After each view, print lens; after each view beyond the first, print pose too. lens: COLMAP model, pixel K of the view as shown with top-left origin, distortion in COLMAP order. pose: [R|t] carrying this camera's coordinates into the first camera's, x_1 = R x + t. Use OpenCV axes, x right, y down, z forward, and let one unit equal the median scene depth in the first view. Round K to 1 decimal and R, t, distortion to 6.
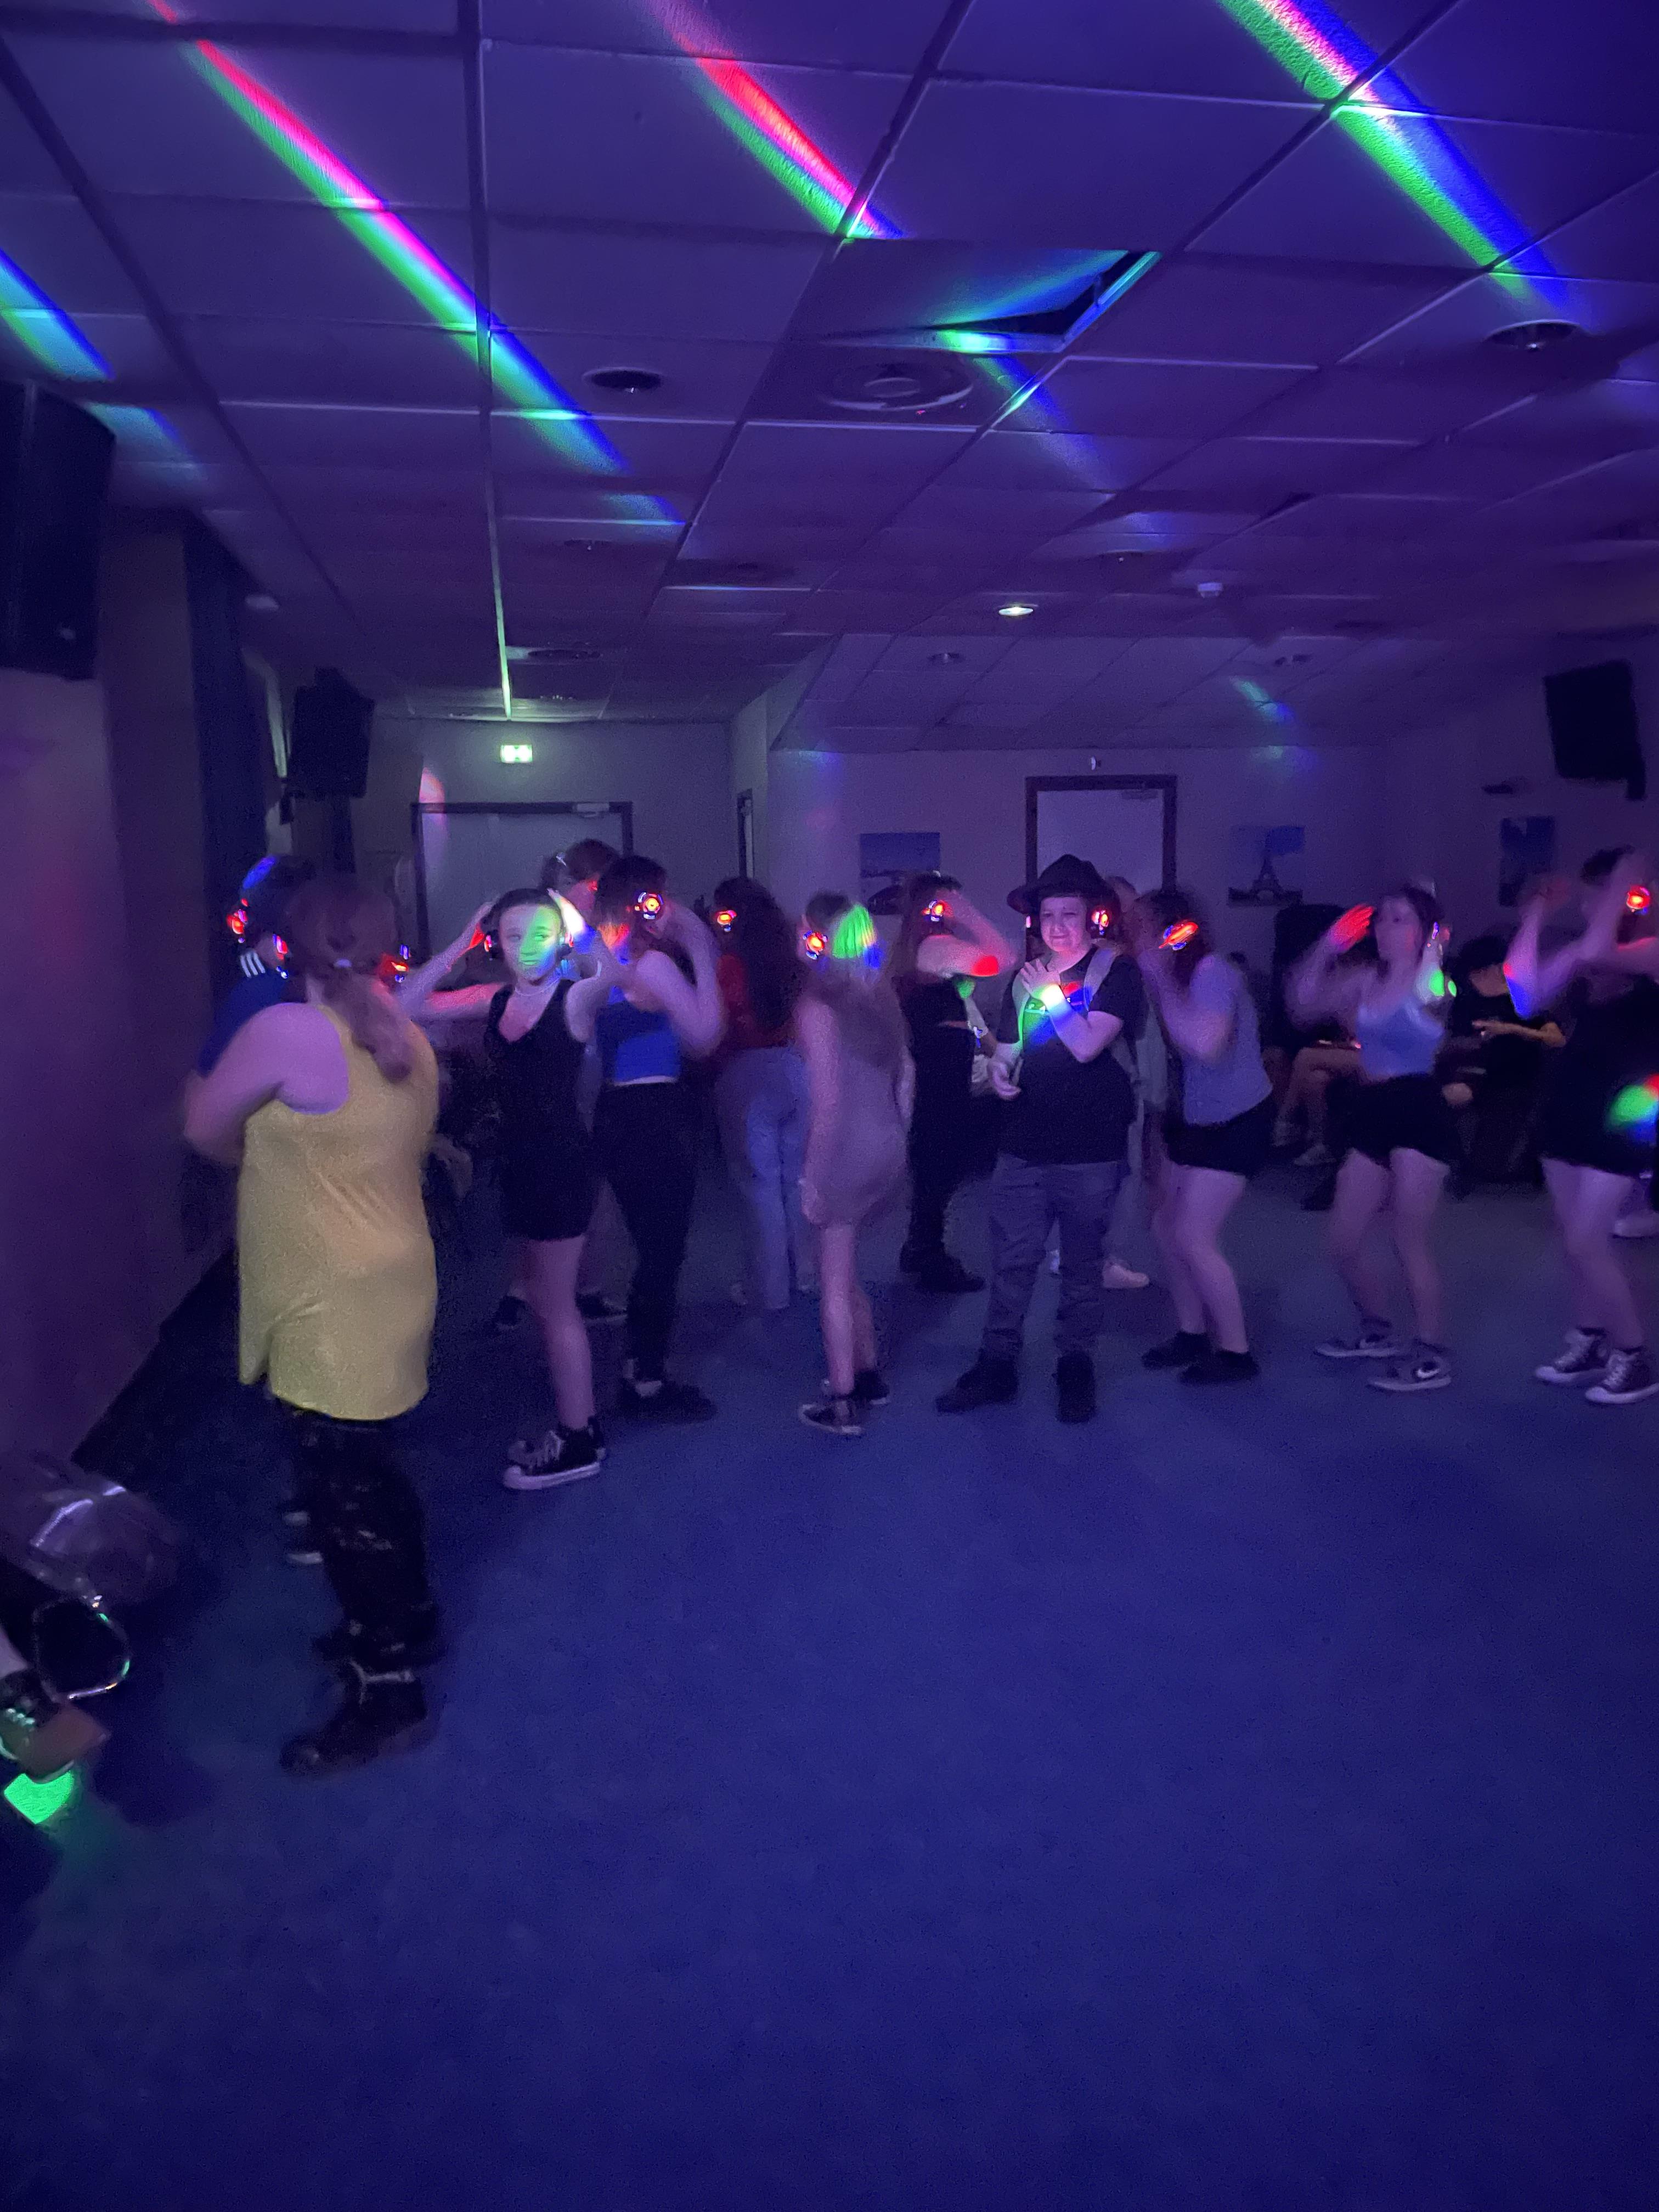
lens RADIAL K [[1657.1, 0, 829.5], [0, 1657.1, 1106.0], [0, 0, 1]] dist [0.102408, -0.087716]
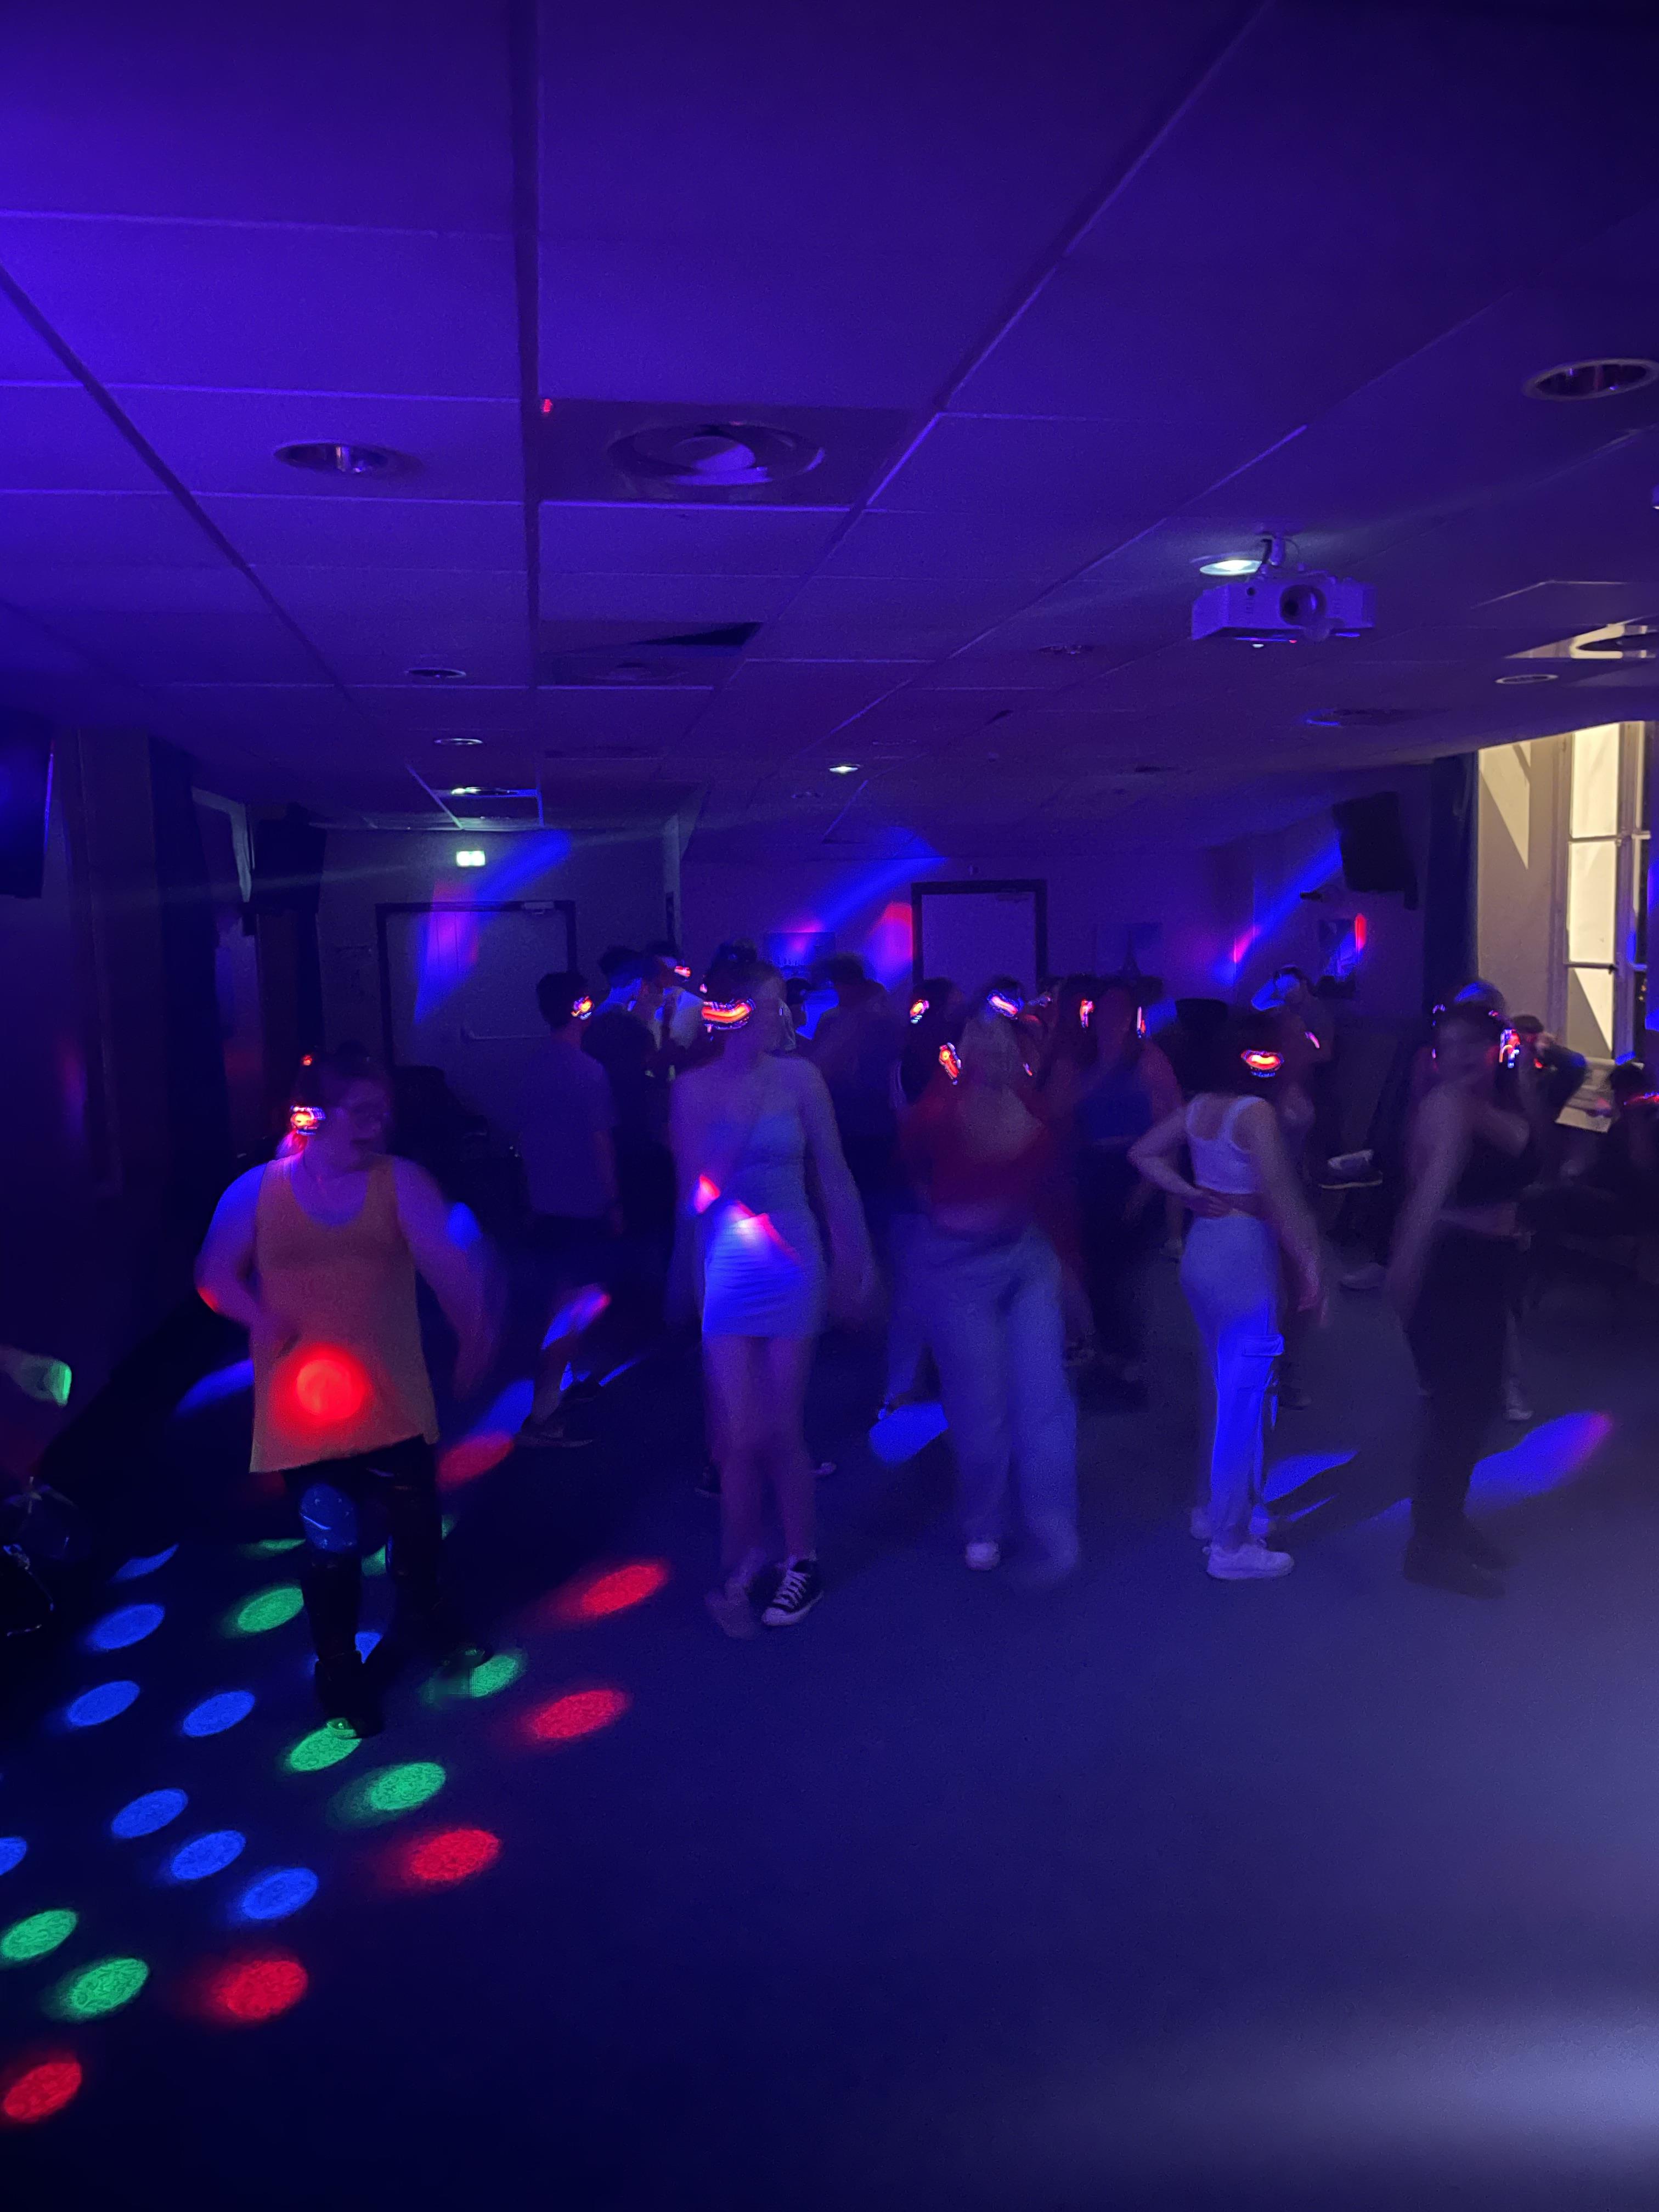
lens RADIAL K [[1657.1, 0, 829.5], [0, 1657.1, 1106.0], [0, 0, 1]] dist [0.102408, -0.087716]
pose [[0.999892, -0.005818, -0.013491, 0.076833], [0.005401, 0.999512, -0.030773, -0.011263], [0.013663, 0.030697, 0.999435, -0.123790]]
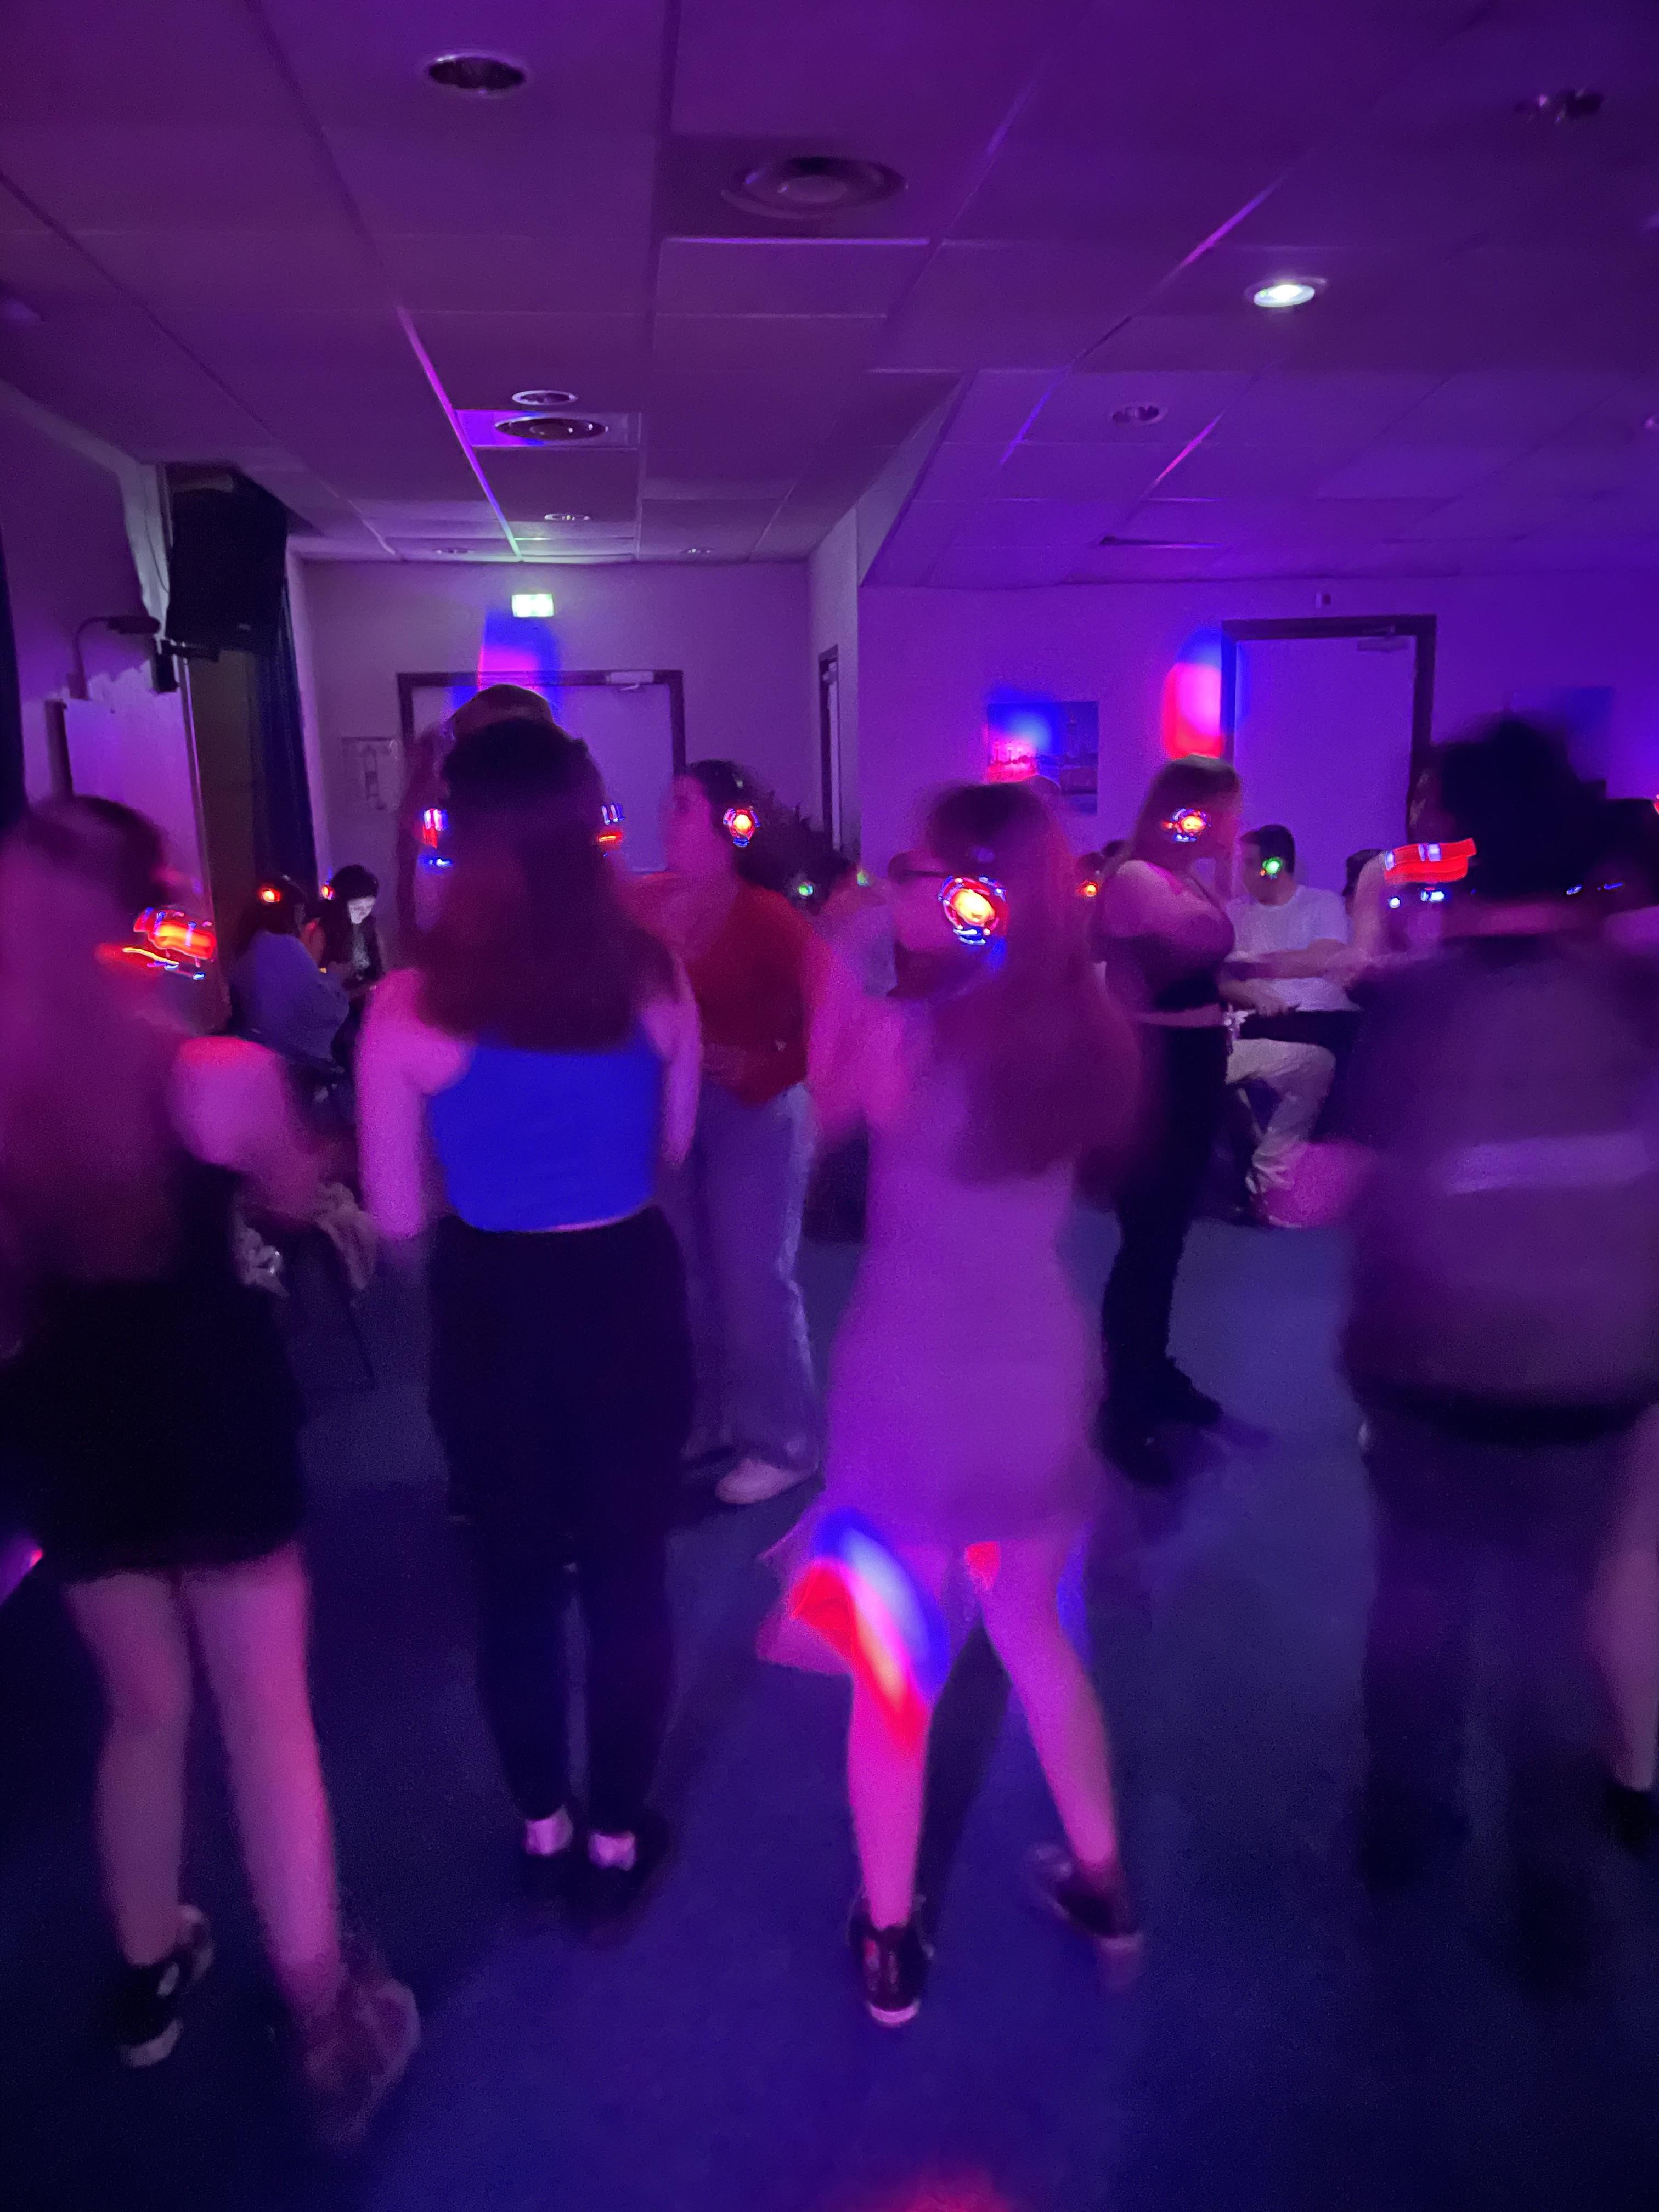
lens RADIAL K [[1657.1, 0, 829.5], [0, 1657.1, 1106.0], [0, 0, 1]] dist [0.102408, -0.087716]
pose [[0.998327, 0.004656, -0.057627, -0.007010], [-0.001038, 0.998035, 0.062652, -0.035157], [0.057806, -0.062487, 0.996370, 0.261234]]
